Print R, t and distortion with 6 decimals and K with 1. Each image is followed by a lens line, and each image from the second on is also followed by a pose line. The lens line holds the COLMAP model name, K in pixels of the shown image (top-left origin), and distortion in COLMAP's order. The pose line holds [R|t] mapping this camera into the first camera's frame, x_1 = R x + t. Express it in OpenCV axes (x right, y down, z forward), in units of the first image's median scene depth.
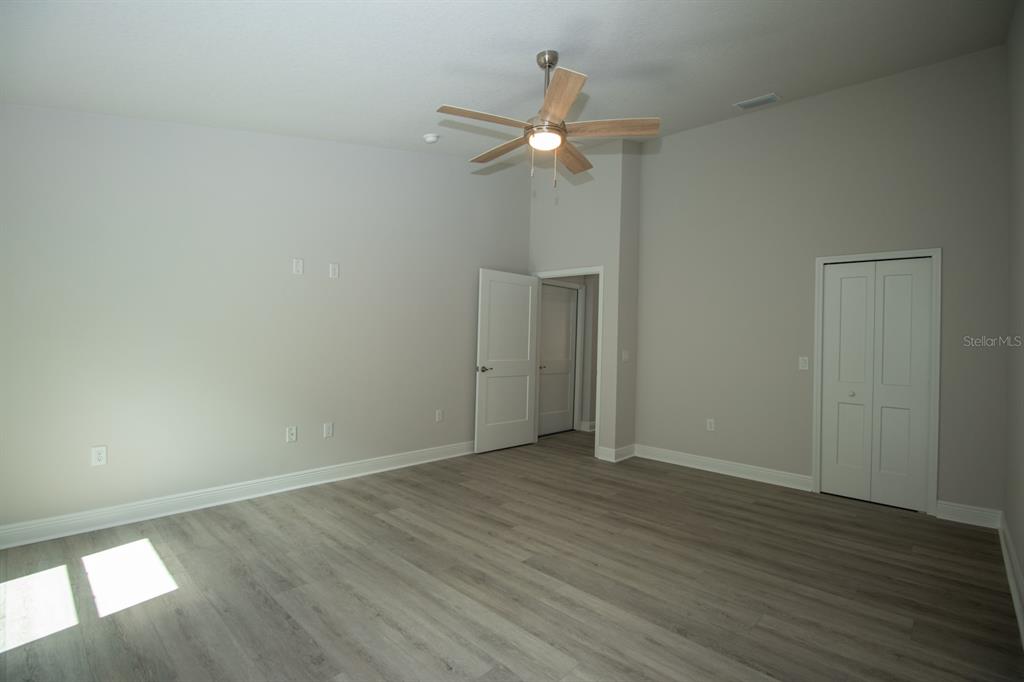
lens RADIAL K [[475.2, 0, 509.4], [0, 475.2, 331.0], [0, 0, 1]] dist [0.000134, -0.013443]
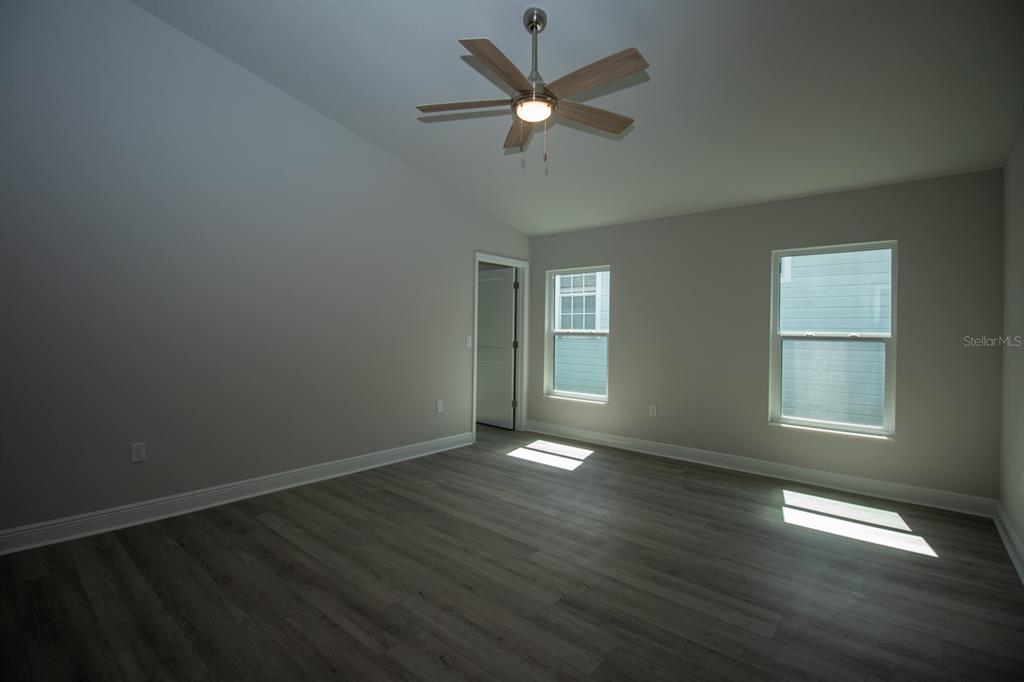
lens RADIAL K [[475.2, 0, 509.4], [0, 475.2, 331.0], [0, 0, 1]] dist [0.000134, -0.013443]
pose [[-0.998260, -0.041953, -0.041445, 0.140041], [-0.041077, 0.998919, -0.021777, 0.044873], [0.042313, -0.020037, -0.998903, 1.885014]]
